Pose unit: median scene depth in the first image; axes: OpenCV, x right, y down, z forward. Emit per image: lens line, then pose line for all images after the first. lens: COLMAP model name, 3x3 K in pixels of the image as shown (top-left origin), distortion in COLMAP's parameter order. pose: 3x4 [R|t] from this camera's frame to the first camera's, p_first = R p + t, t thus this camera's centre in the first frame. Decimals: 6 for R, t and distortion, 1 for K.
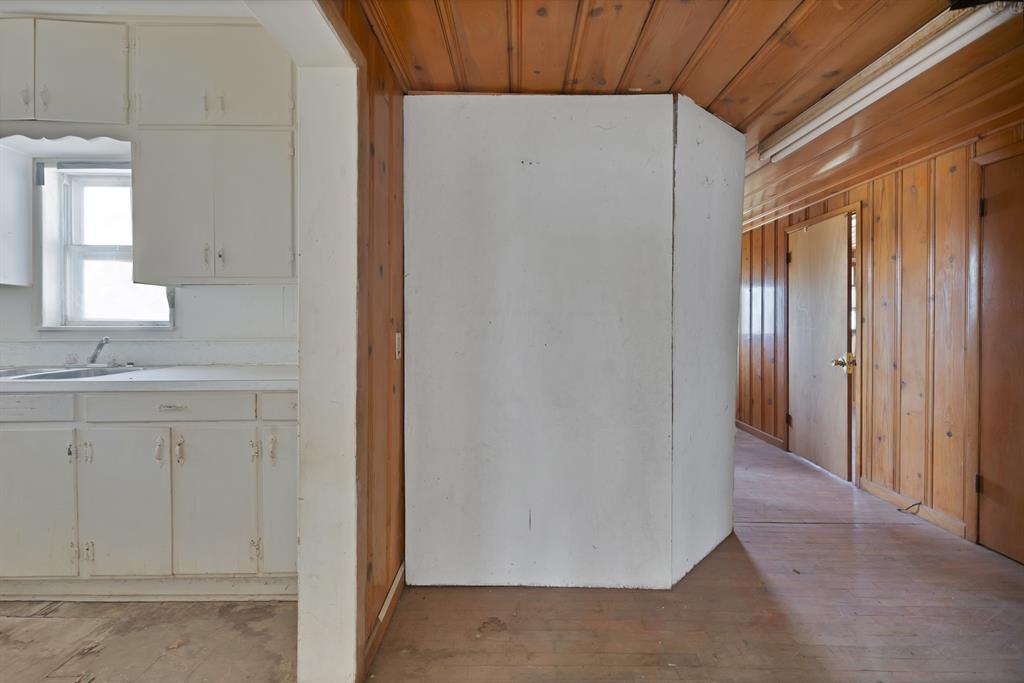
lens RADIAL K [[443.8, 0, 498.0], [0, 443.8, 325.8], [0, 0, 1]] dist [-0.001600, 0.001087]
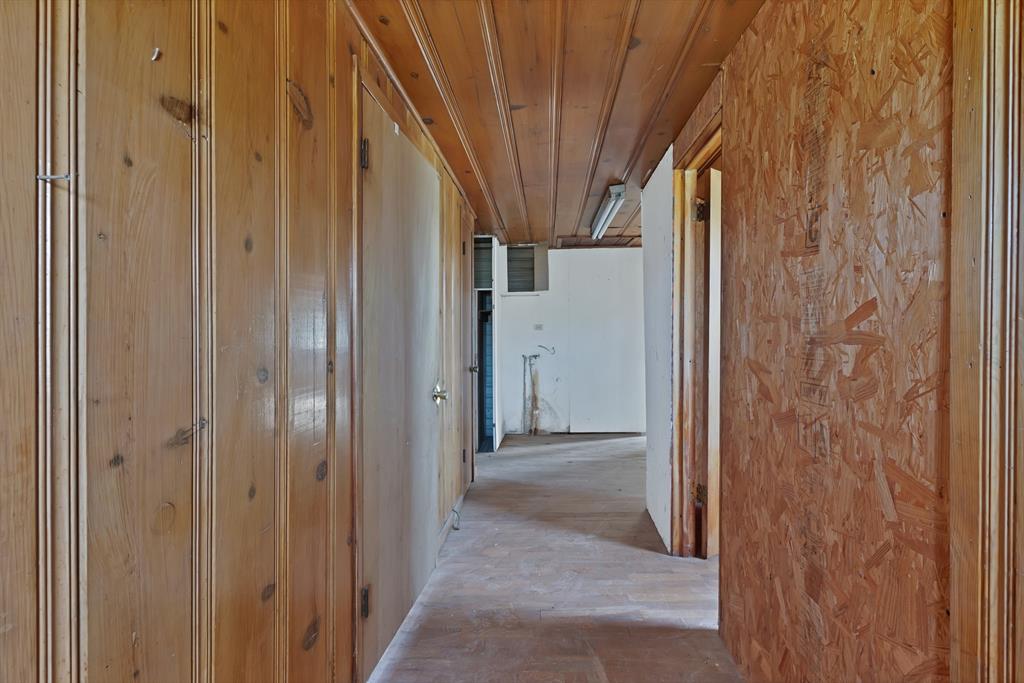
lens RADIAL K [[443.8, 0, 515.4], [0, 443.8, 335.1], [0, 0, 1]] dist [-0.001600, 0.001087]
pose [[-0.999479, 0.000163, 0.032262, 0.739135], [0.000592, 0.999911, 0.013297, -0.019499], [-0.032257, 0.013309, -0.999391, 1.929751]]
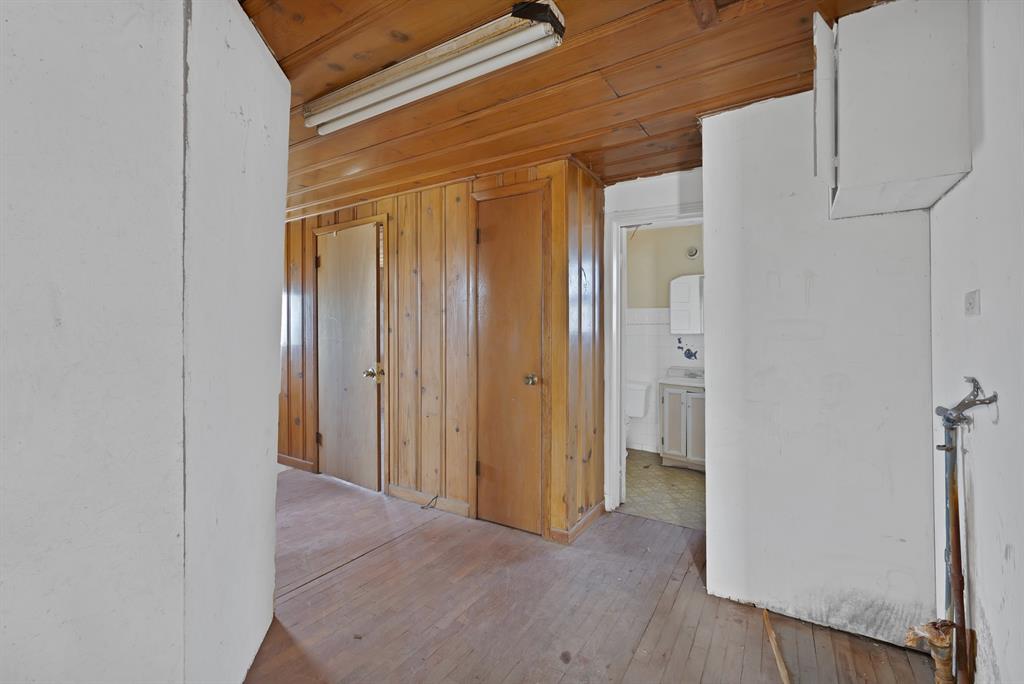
lens RADIAL K [[443.8, 0, 512.7], [0, 443.8, 333.3], [0, 0, 1]] dist [-0.001600, 0.001087]
pose [[0.498904, -0.001430, 0.866656, 0.087722], [0.007842, 0.999965, -0.002864, -0.000482], [-0.866622, 0.008226, 0.498897, 0.277159]]
